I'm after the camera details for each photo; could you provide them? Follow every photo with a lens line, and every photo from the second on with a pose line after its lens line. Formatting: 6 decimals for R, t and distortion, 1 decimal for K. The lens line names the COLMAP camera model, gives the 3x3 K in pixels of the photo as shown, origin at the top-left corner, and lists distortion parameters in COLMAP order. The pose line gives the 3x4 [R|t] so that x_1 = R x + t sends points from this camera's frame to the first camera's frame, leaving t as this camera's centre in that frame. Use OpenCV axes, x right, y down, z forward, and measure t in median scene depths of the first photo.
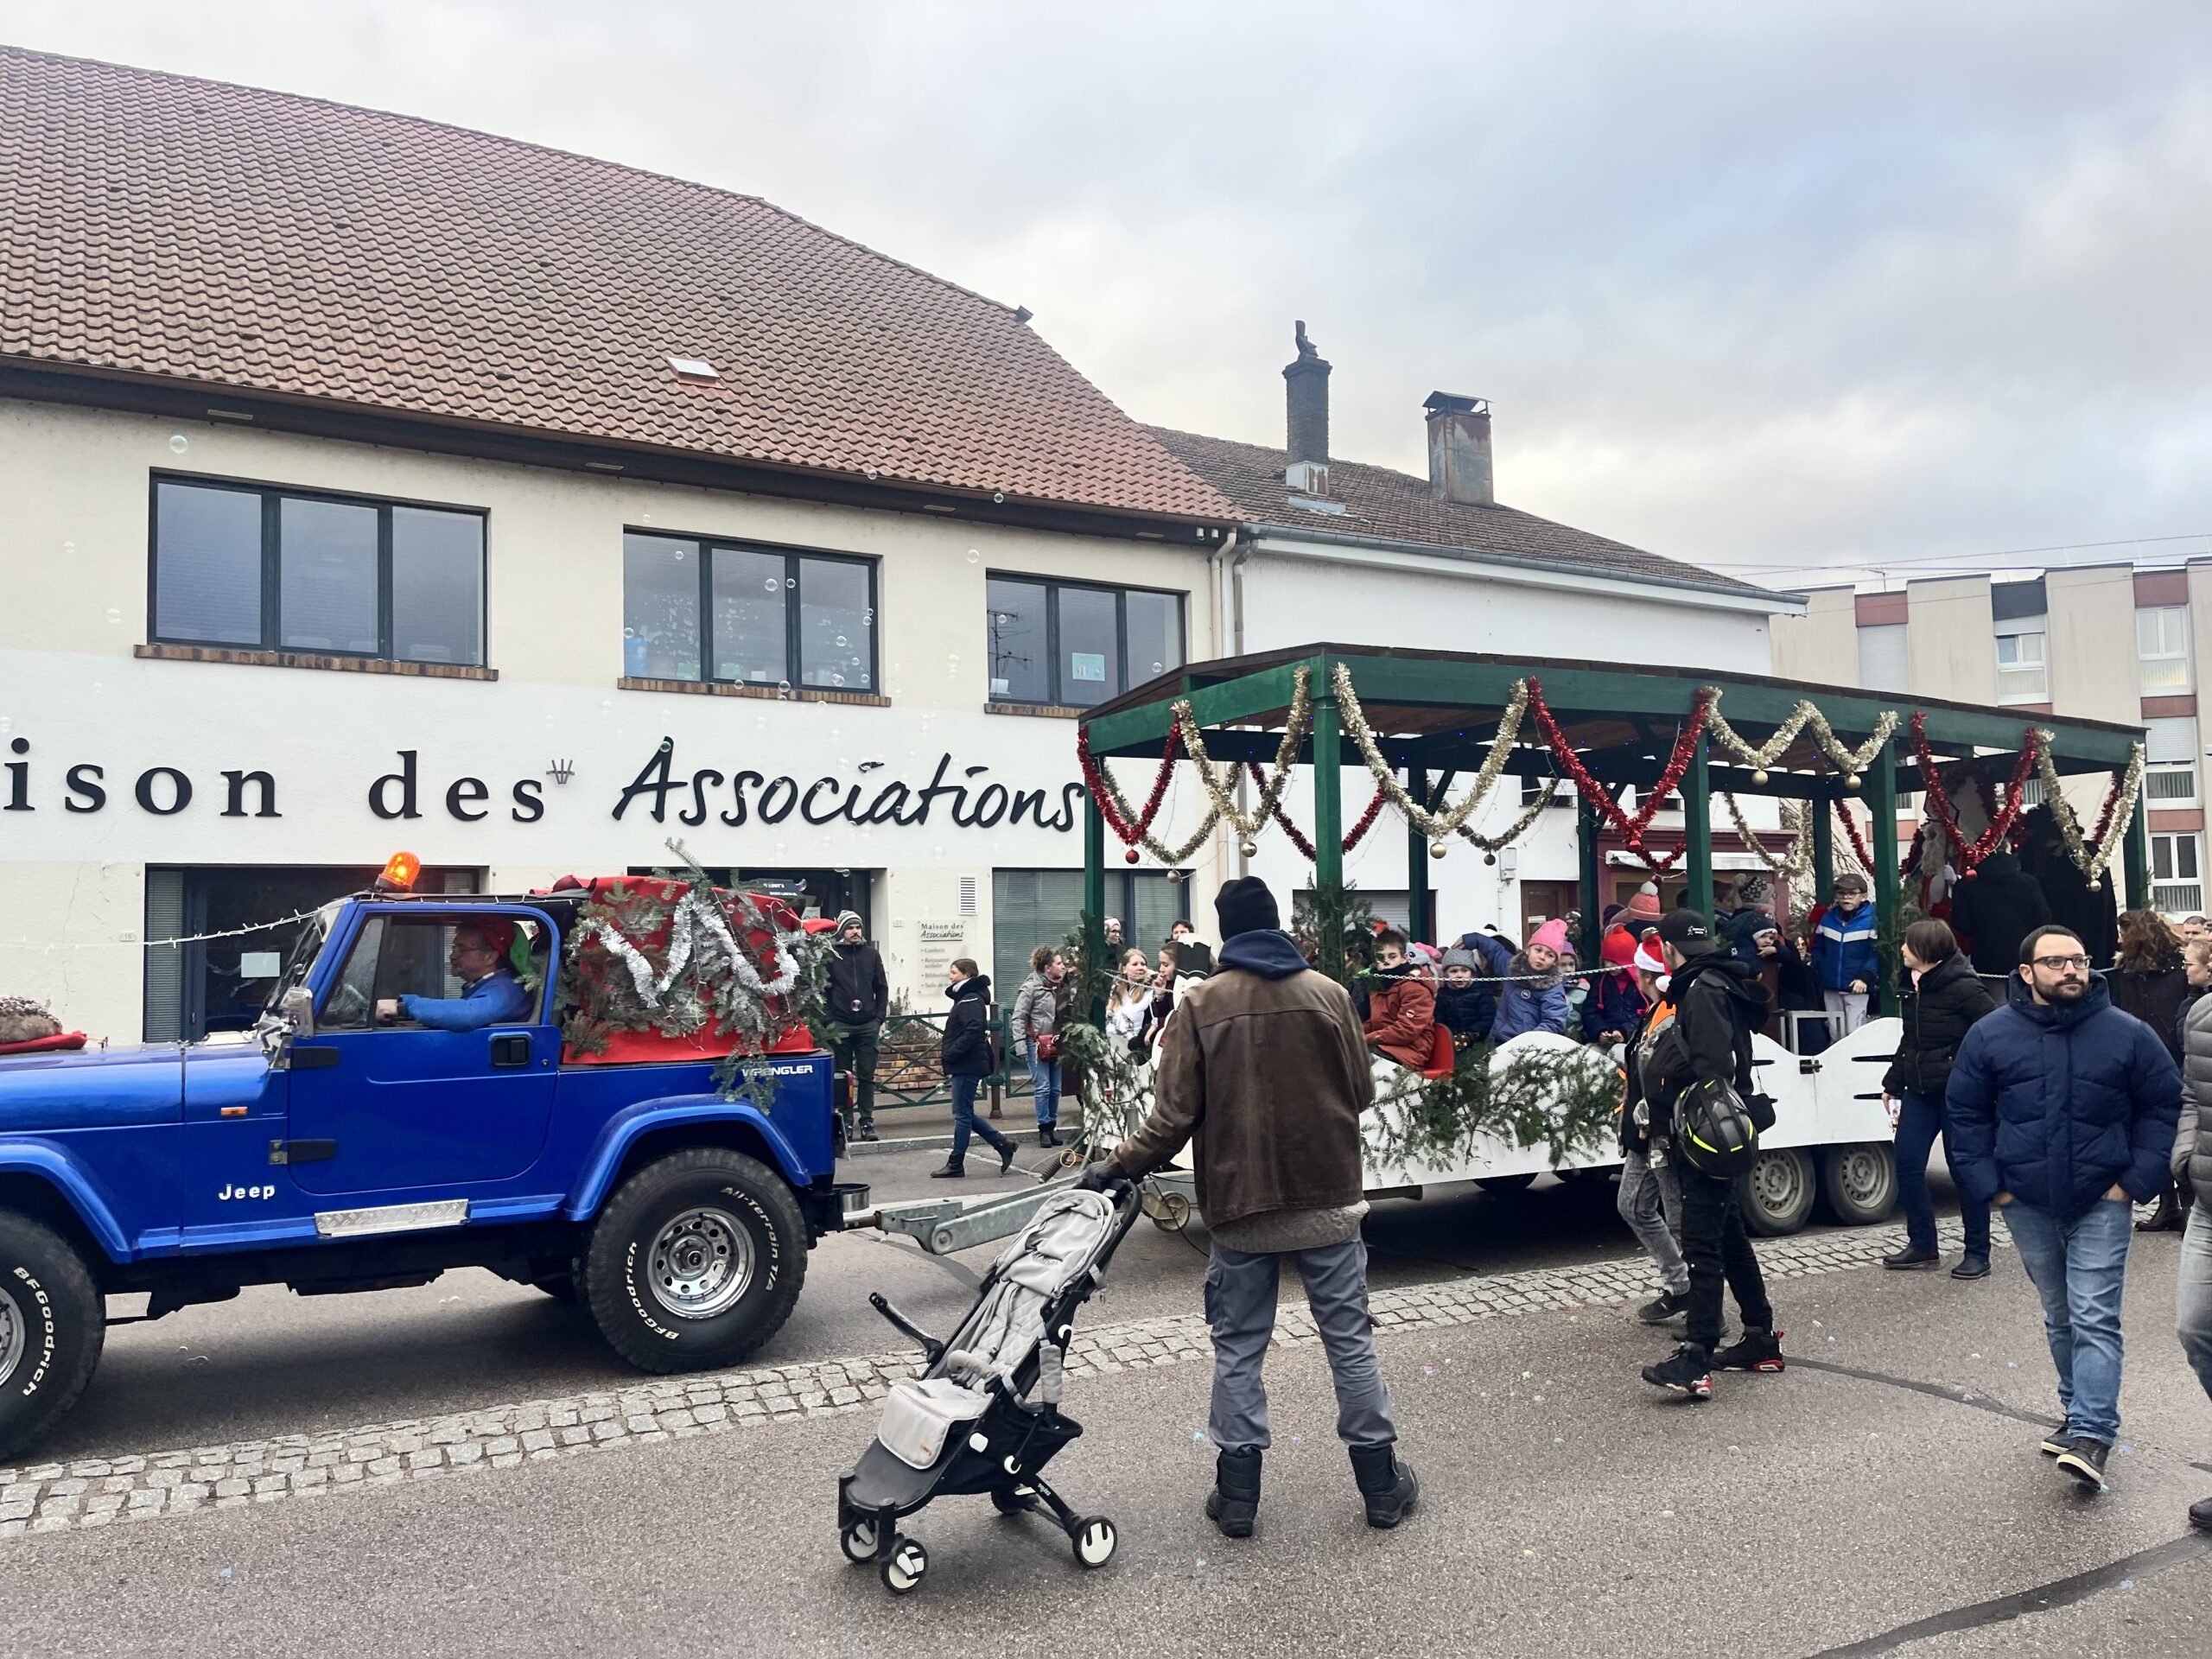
lens RADIAL K [[1684.9, 0, 1109.0], [0, 1684.9, 890.8], [0, 0, 1]] dist [0.095247, -0.218966]
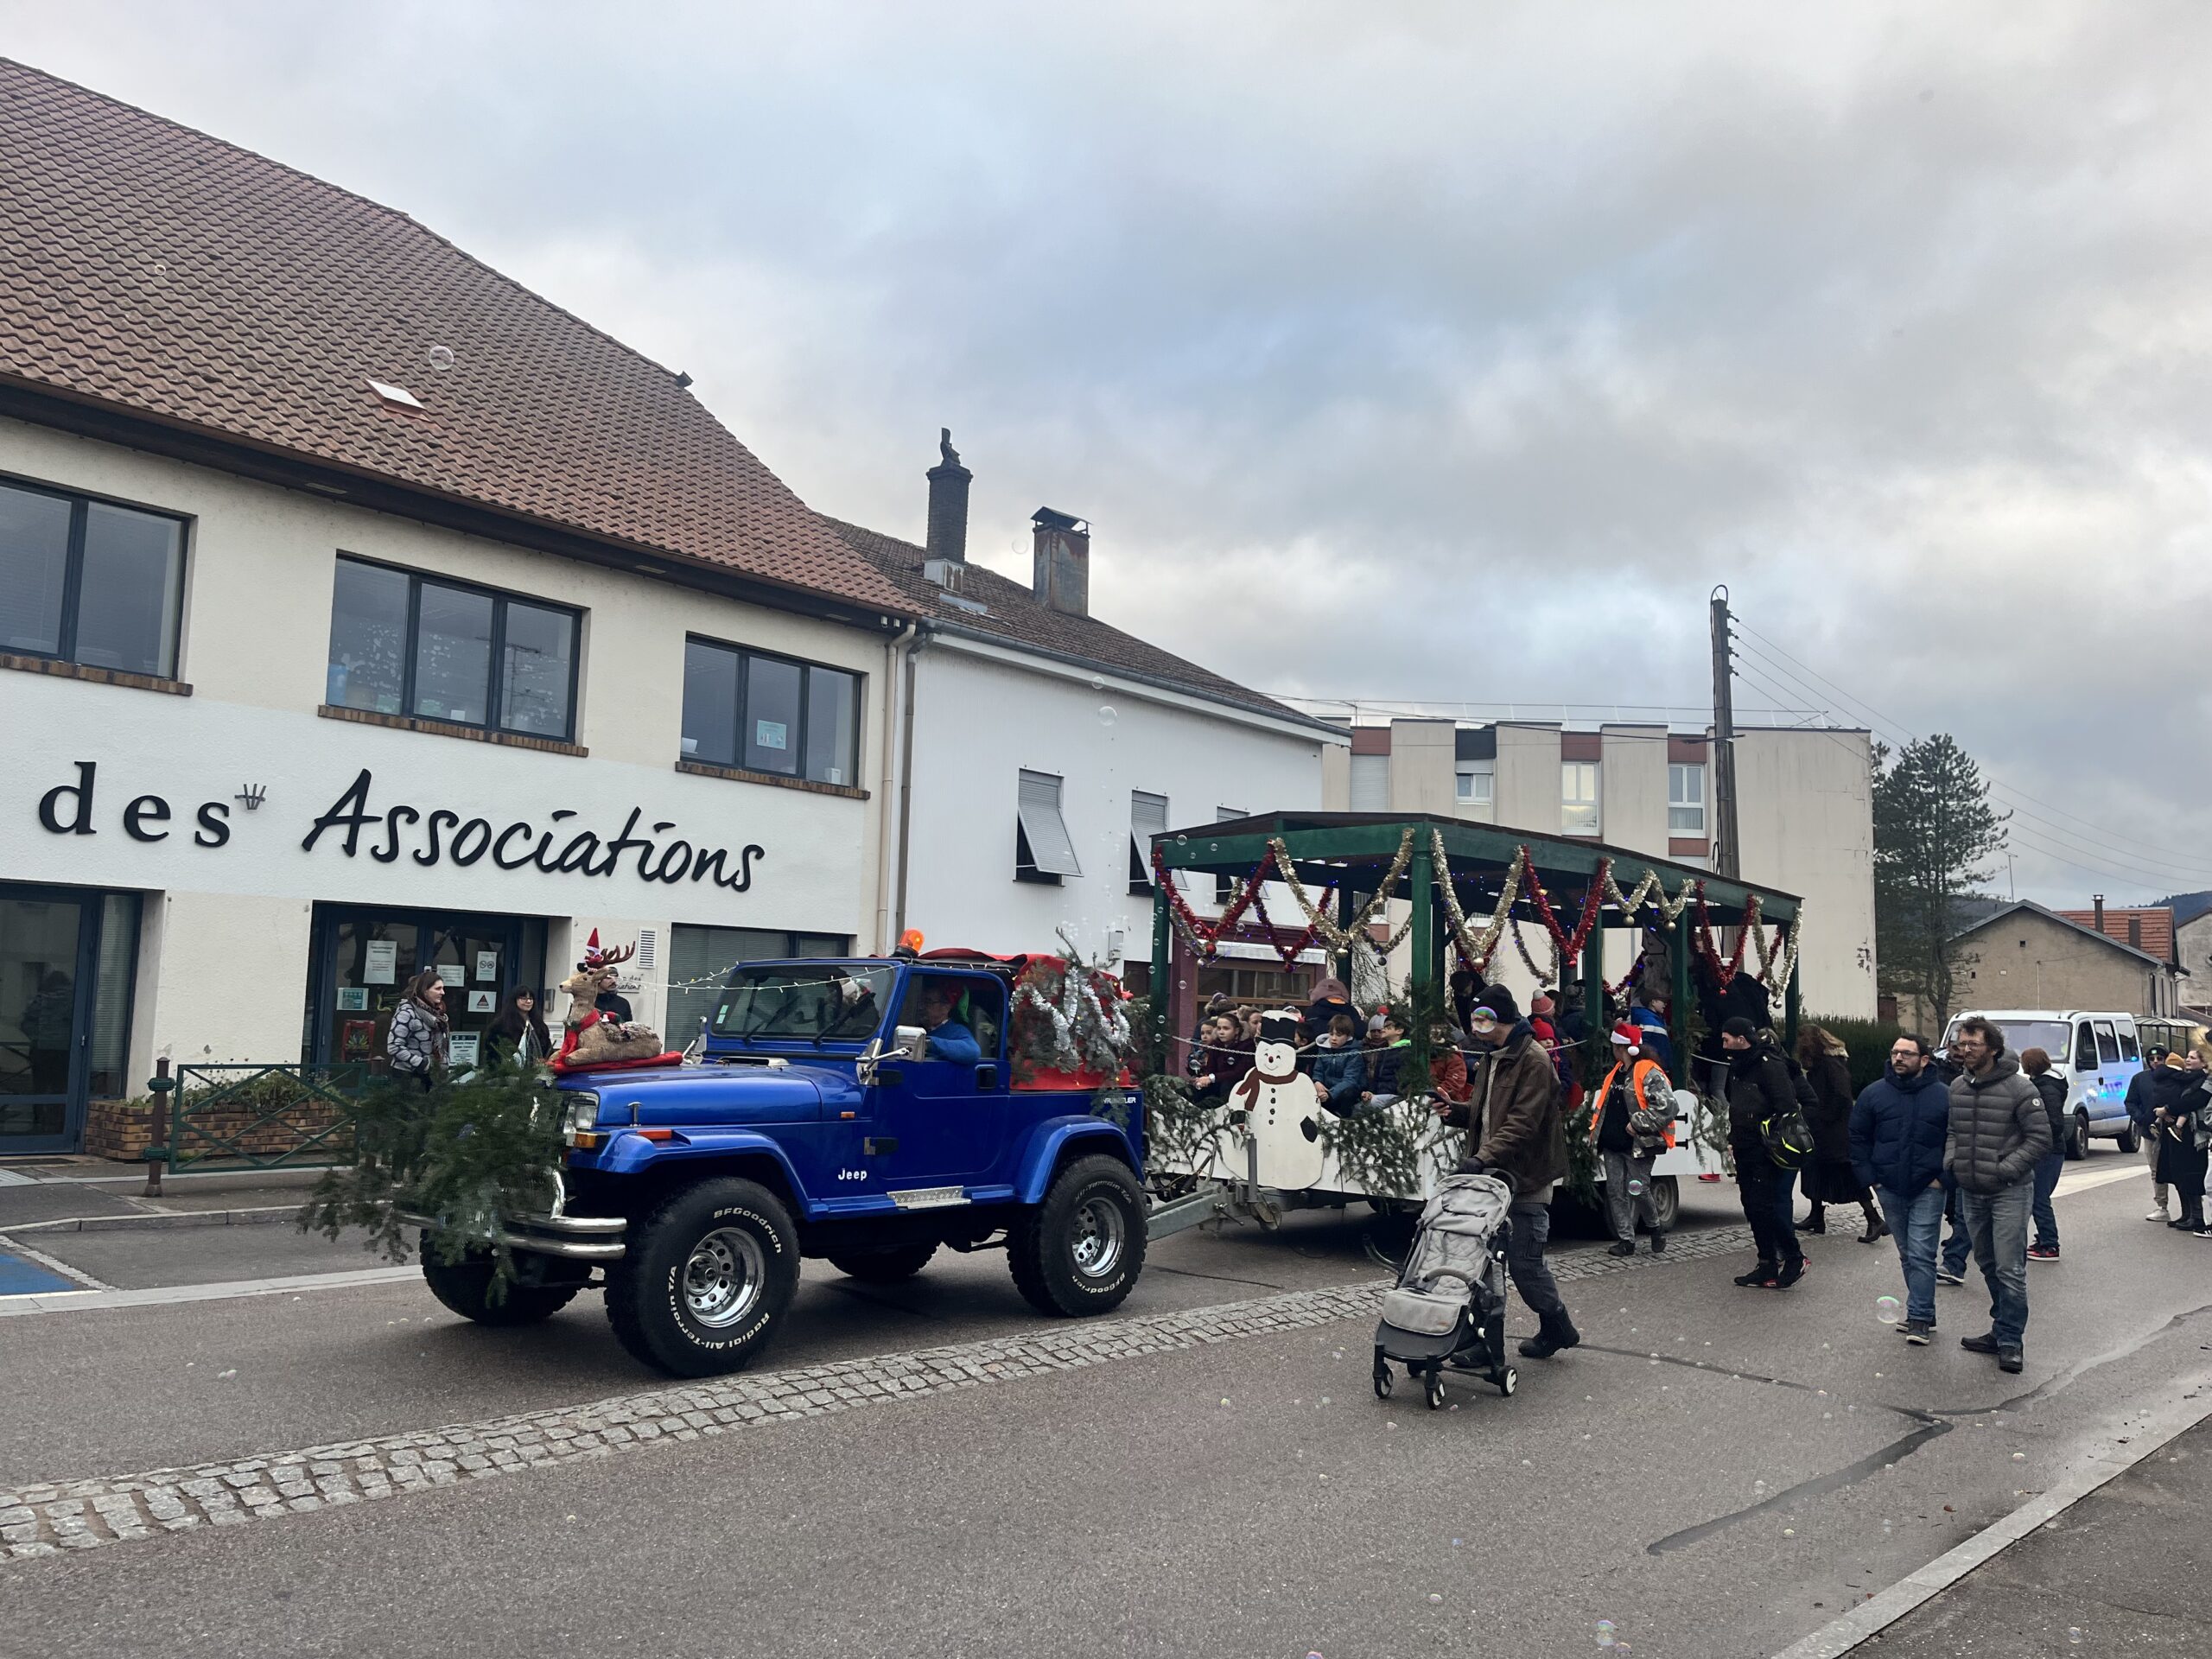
lens RADIAL K [[1829.4, 0, 1106.0], [0, 1829.4, 829.5], [0, 0, 1]] dist [-0.007854, -0.002278]
pose [[0.927429, 0.079687, 0.365412, -0.239511], [-0.055083, 0.995486, -0.077286, 0.000847], [-0.369922, 0.051549, 0.927632, -0.121693]]
